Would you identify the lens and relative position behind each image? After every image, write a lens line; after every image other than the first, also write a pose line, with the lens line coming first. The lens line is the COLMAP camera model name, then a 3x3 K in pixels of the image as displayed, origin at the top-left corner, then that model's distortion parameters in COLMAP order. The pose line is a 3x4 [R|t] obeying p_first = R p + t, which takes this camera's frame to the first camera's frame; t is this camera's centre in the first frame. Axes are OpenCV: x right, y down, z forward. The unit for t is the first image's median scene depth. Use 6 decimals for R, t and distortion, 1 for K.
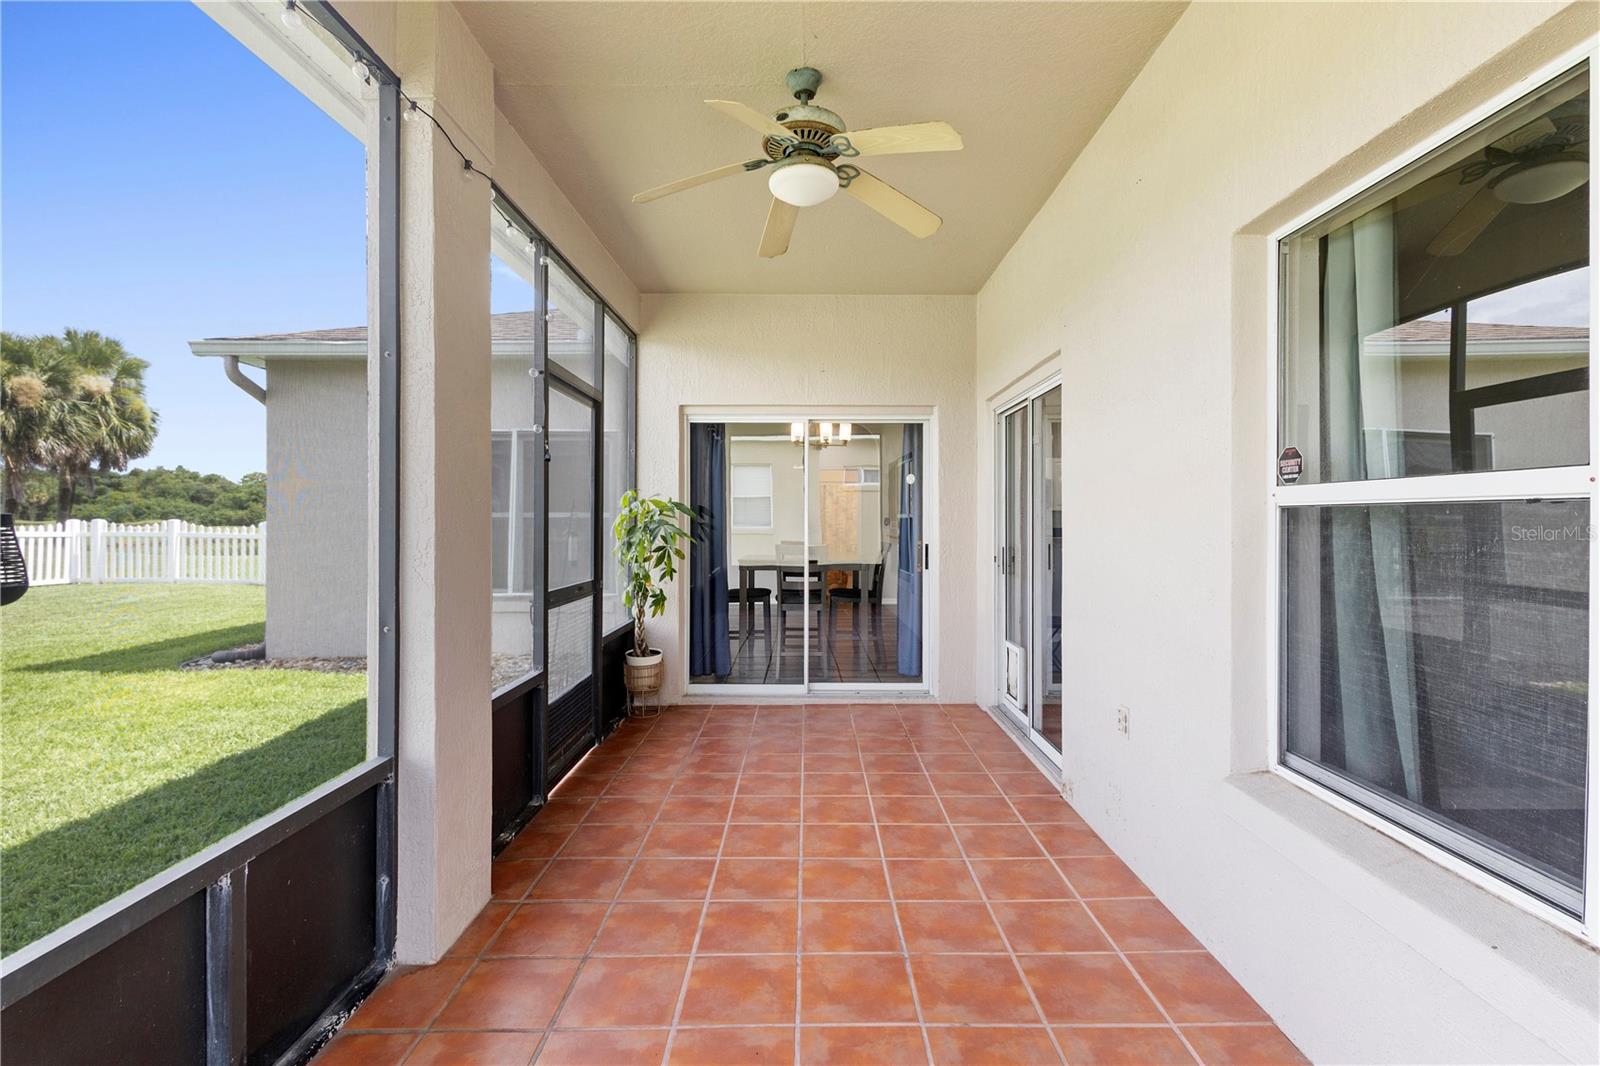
lens RADIAL K [[732.3, 0, 797.7], [0, 732.3, 525.9], [0, 0, 1]] dist [0.005696, -0.000605]
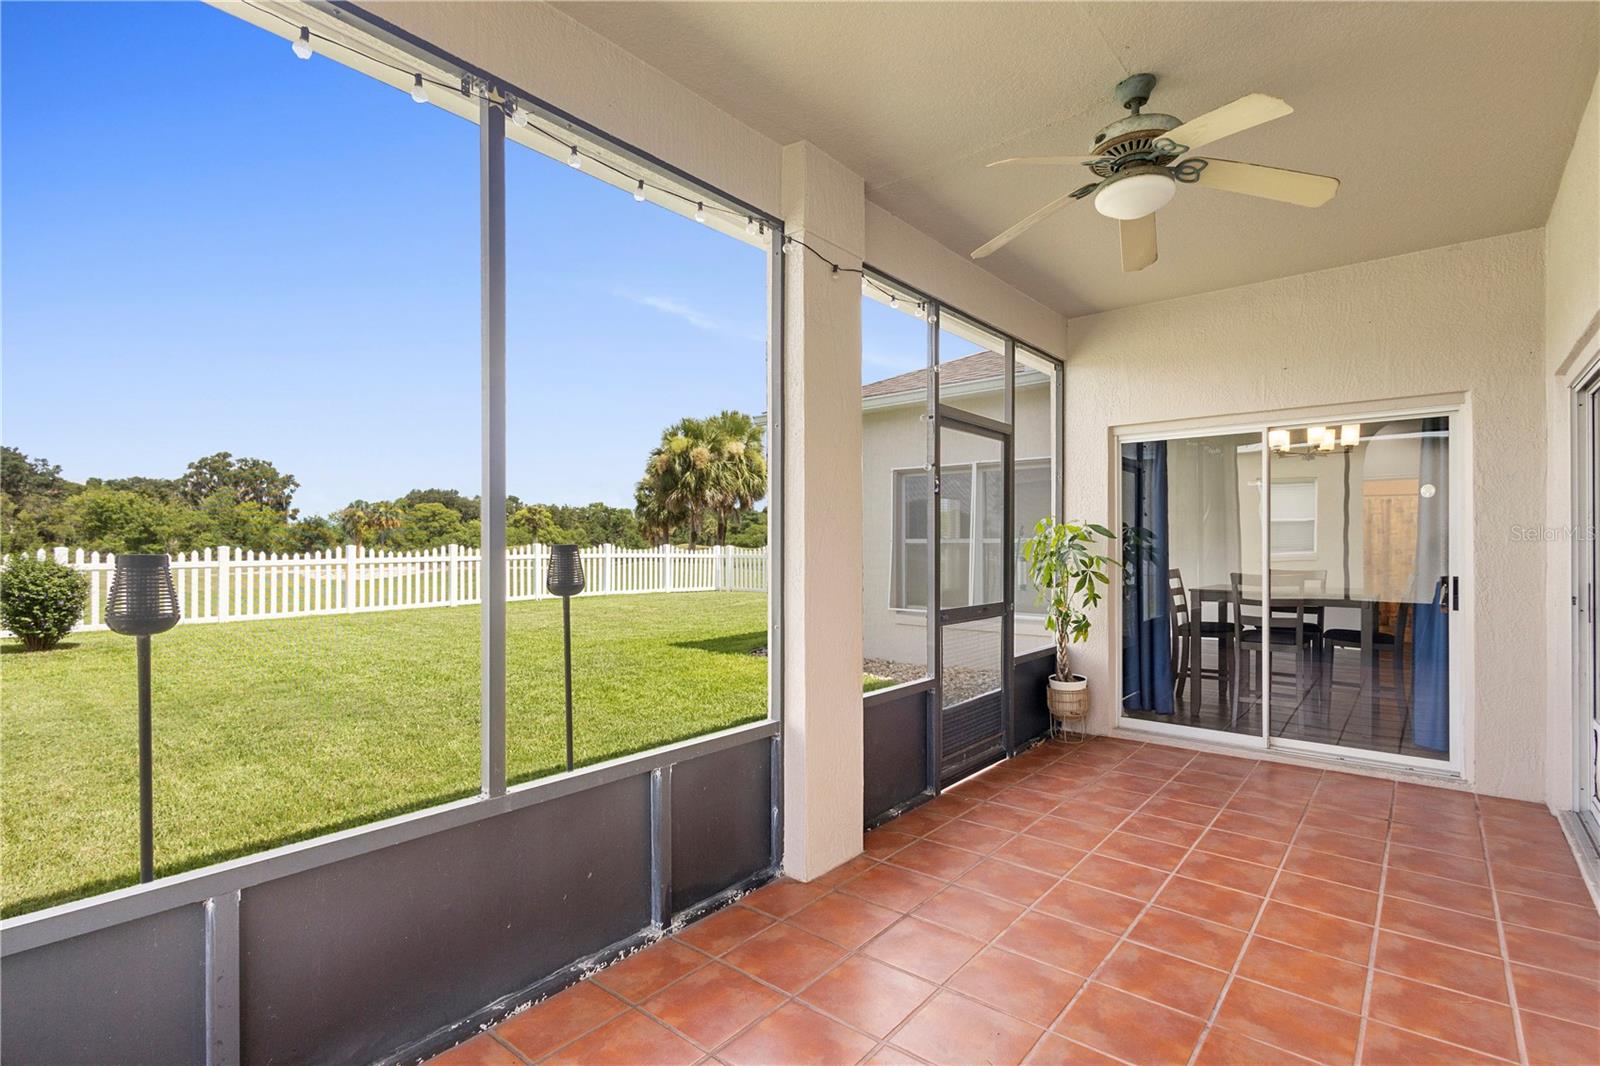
lens RADIAL K [[743.1, 0, 797.8], [0, 743.1, 549.7], [0, 0, 1]] dist [0.001384, -0.000484]
pose [[0.767590, 0.001605, -0.640939, 0.174525], [-0.002464, 0.999997, -0.000446, -0.000744], [0.640936, 0.001921, 0.767592, -0.017516]]
